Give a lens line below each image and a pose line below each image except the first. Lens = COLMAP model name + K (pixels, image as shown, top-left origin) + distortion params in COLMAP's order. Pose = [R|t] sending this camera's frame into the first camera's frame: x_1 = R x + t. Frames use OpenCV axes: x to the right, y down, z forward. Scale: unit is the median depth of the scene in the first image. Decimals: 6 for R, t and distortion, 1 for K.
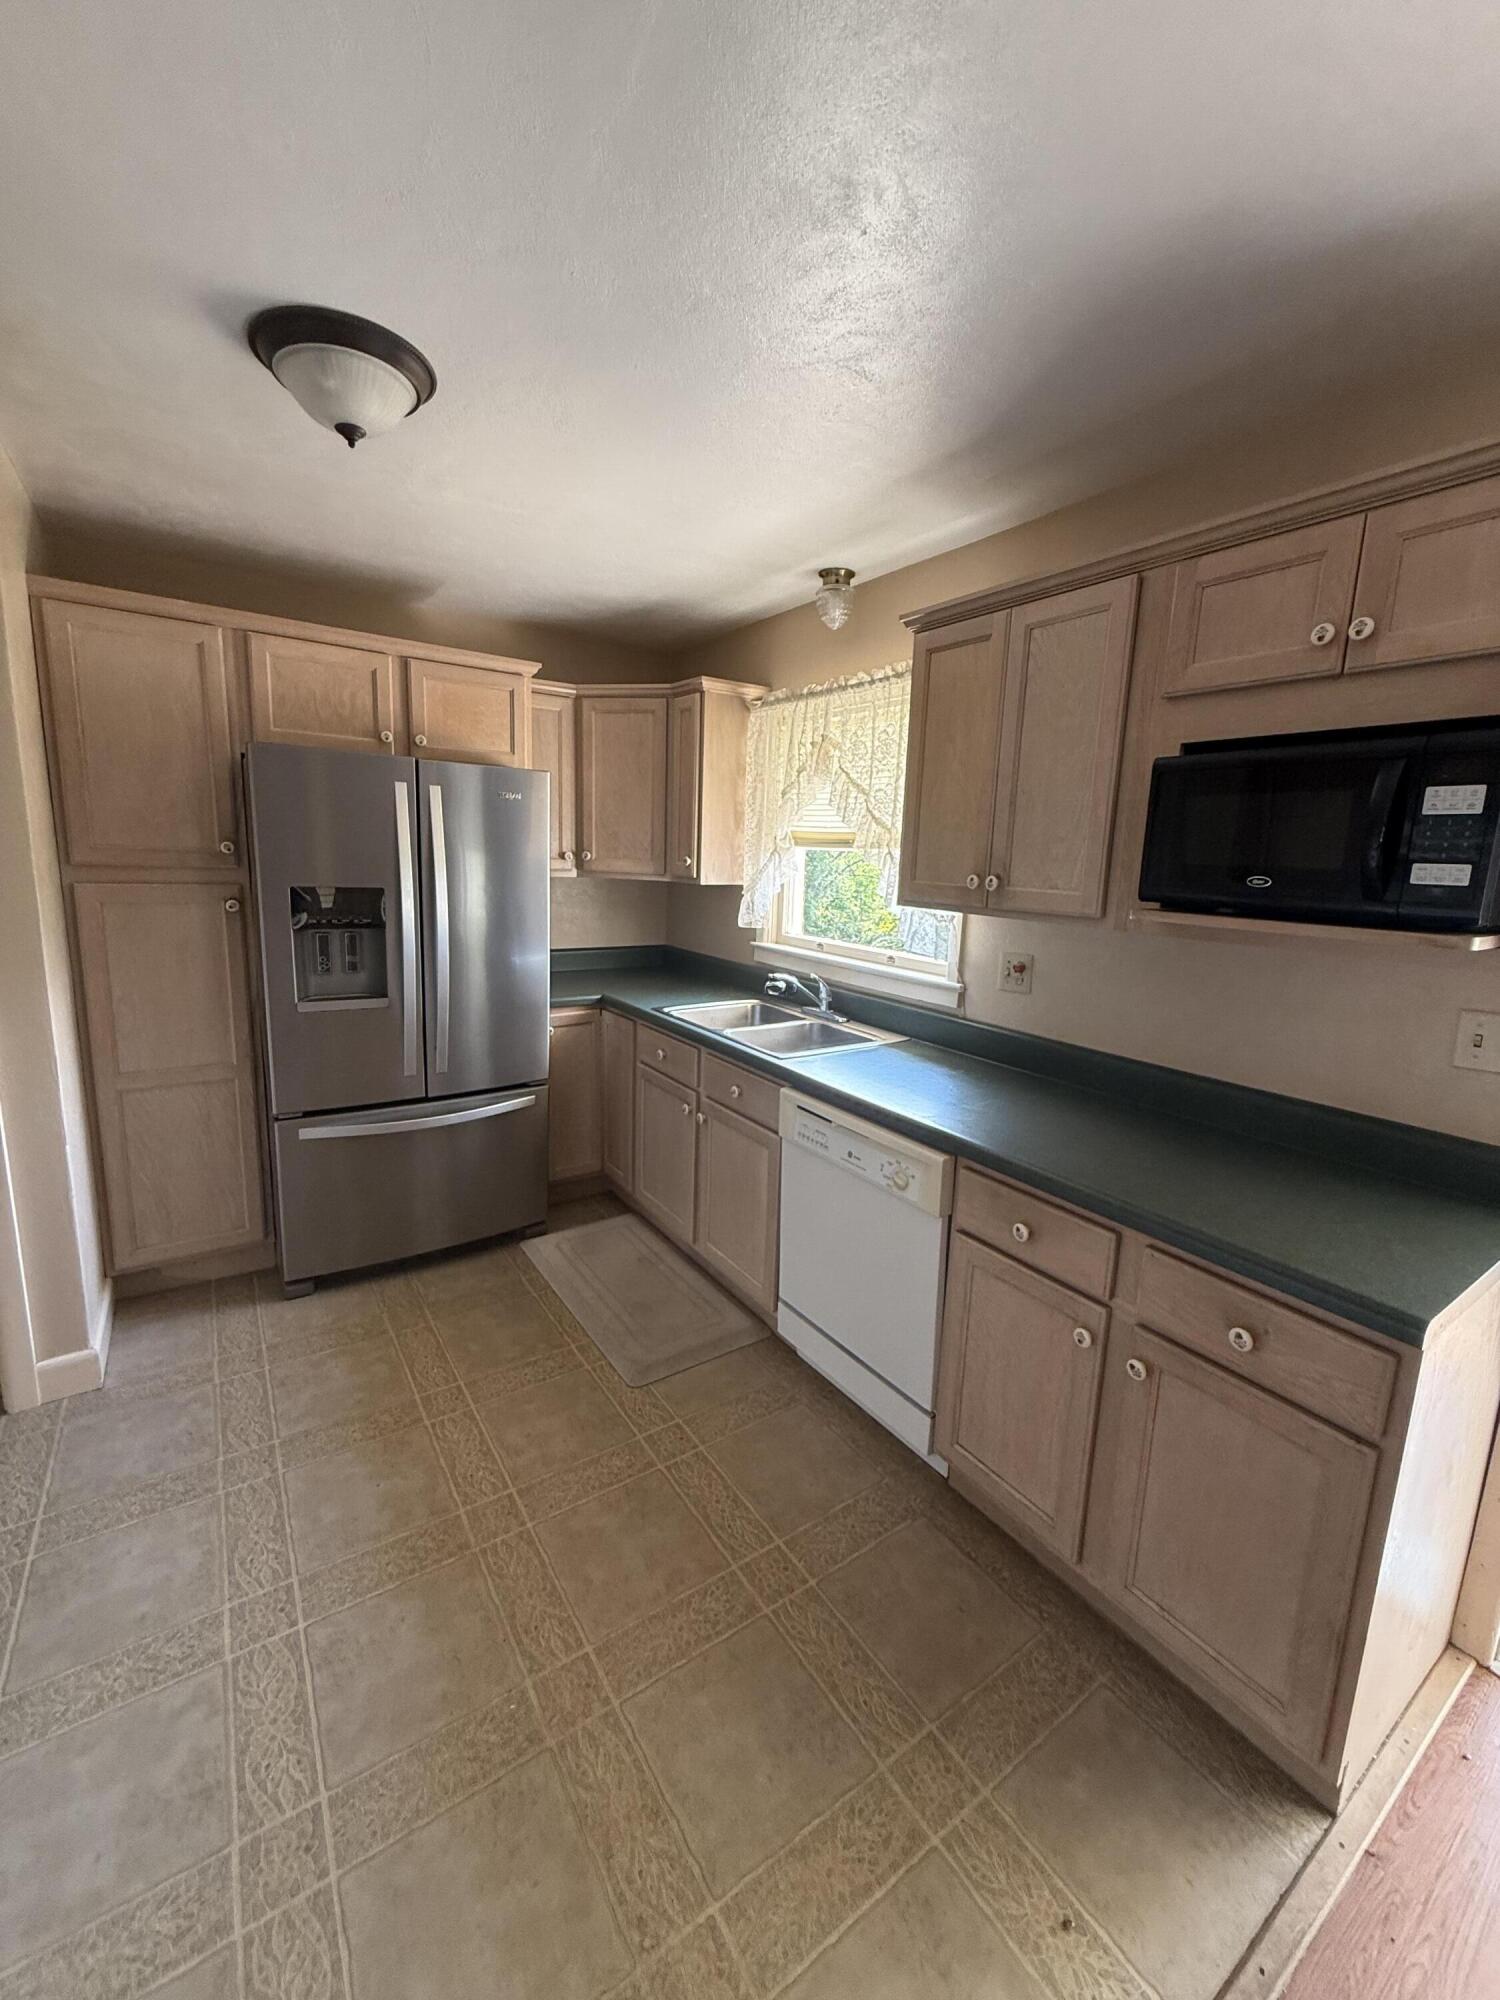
lens RADIAL K [[797.0, 0, 751.3], [0, 797.0, 996.8], [0, 0, 1]] dist [0.000547, 0.000028]
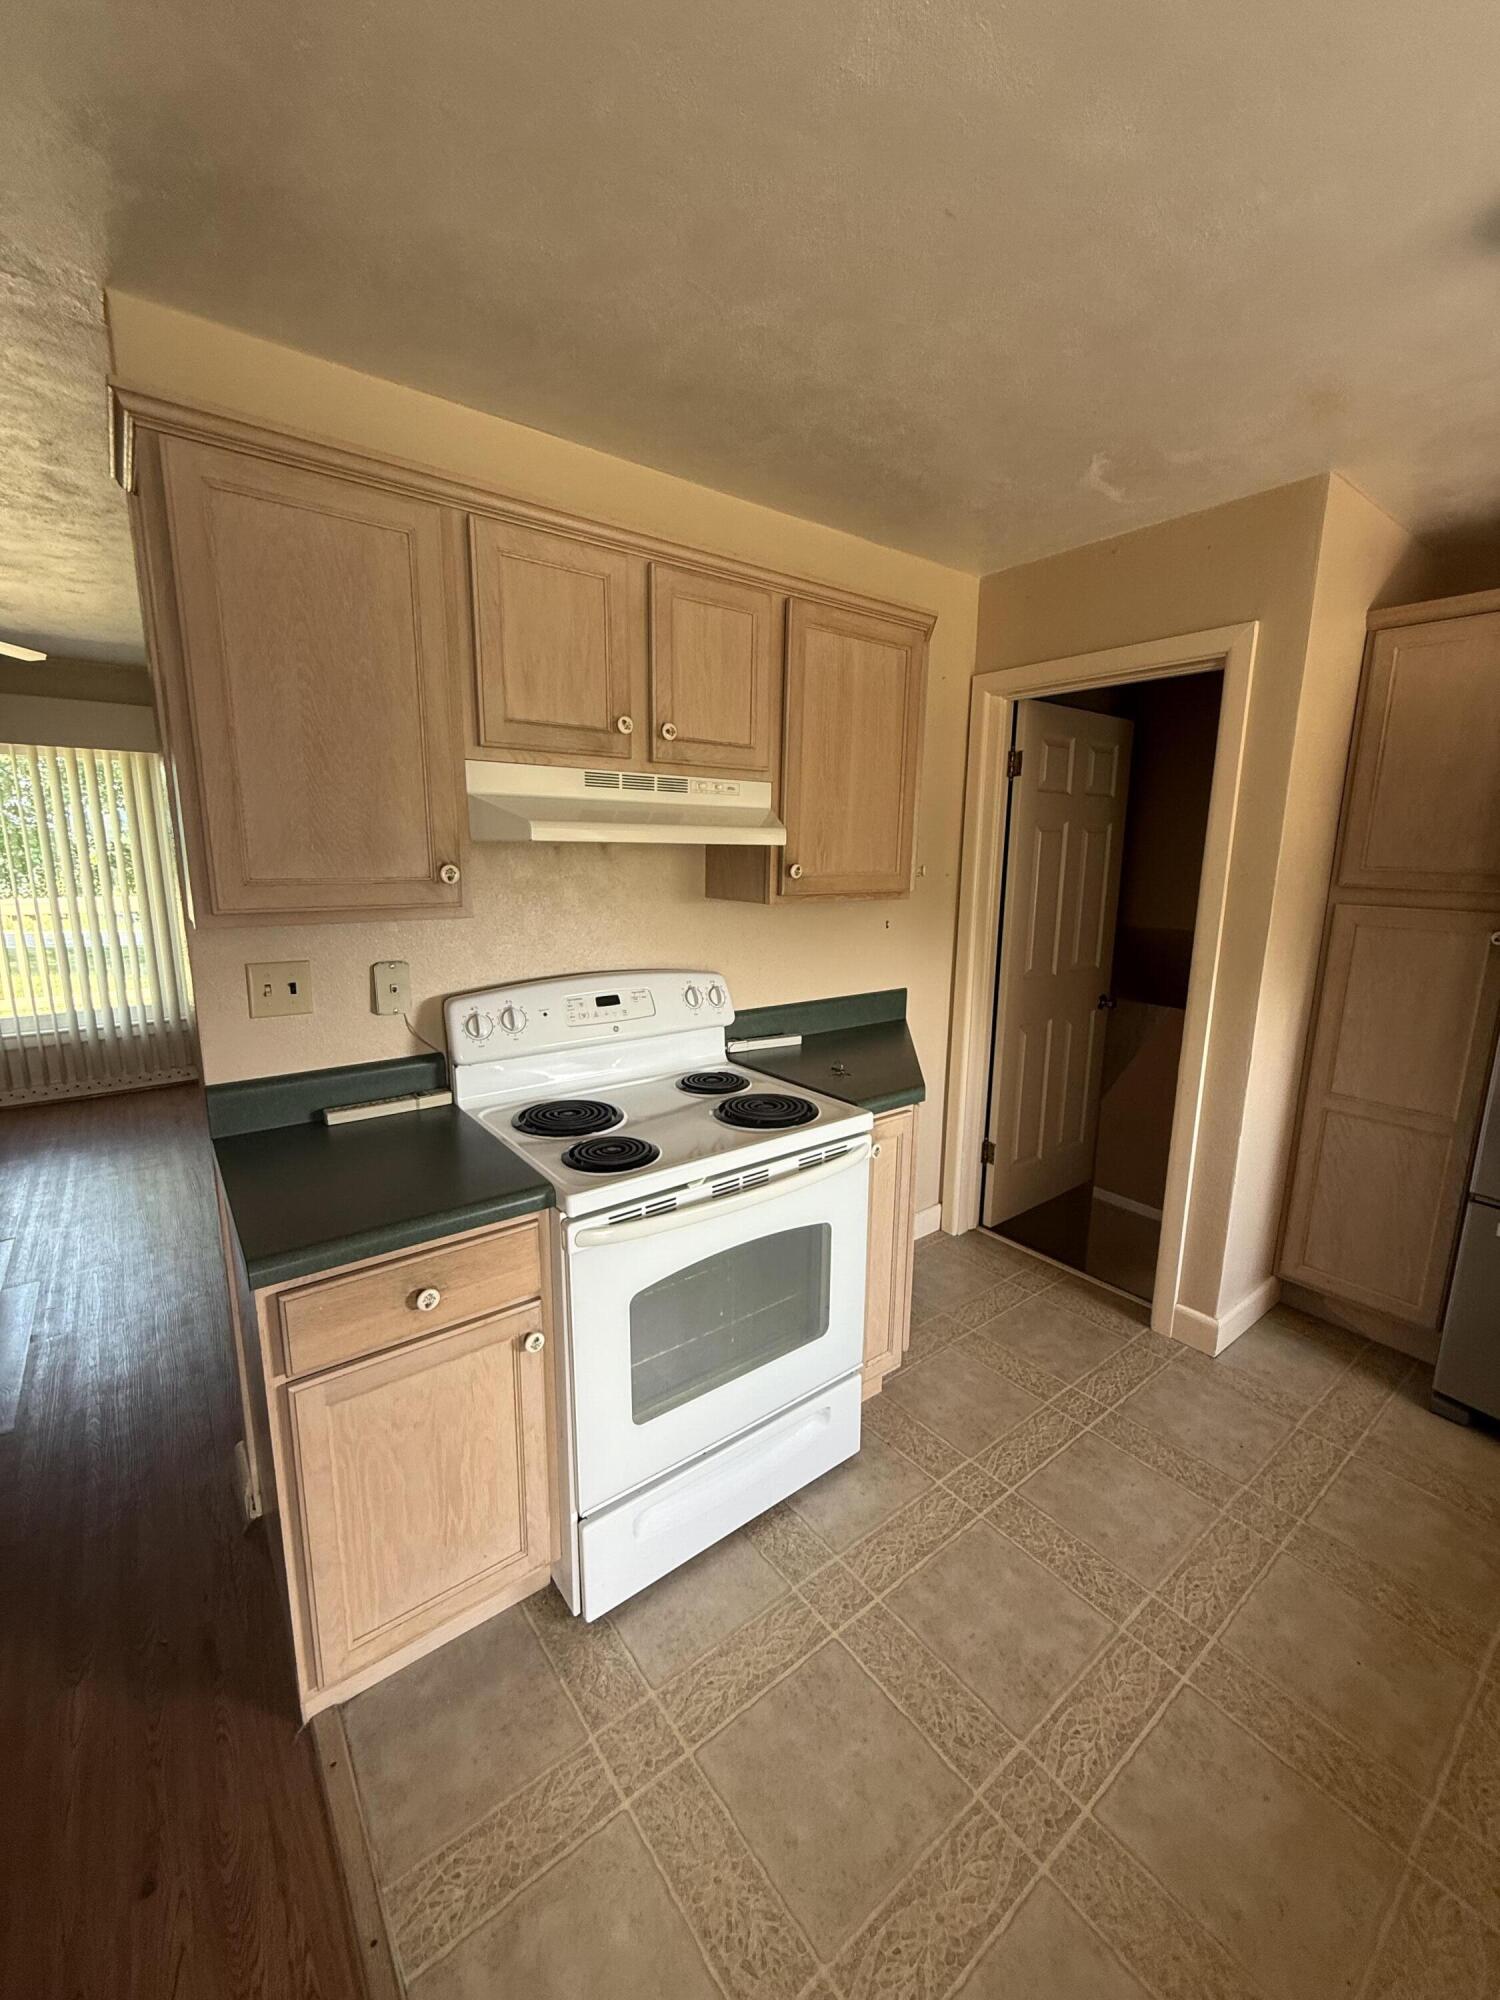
lens RADIAL K [[797.0, 0, 751.3], [0, 797.0, 998.0], [0, 0, 1]] dist [0.000547, 0.000028]
pose [[0.057265, 0.150801, -0.986904, 0.180869], [-0.183056, 0.973353, 0.138109, -0.032380], [0.981433, 0.172750, 0.083344, 0.220380]]
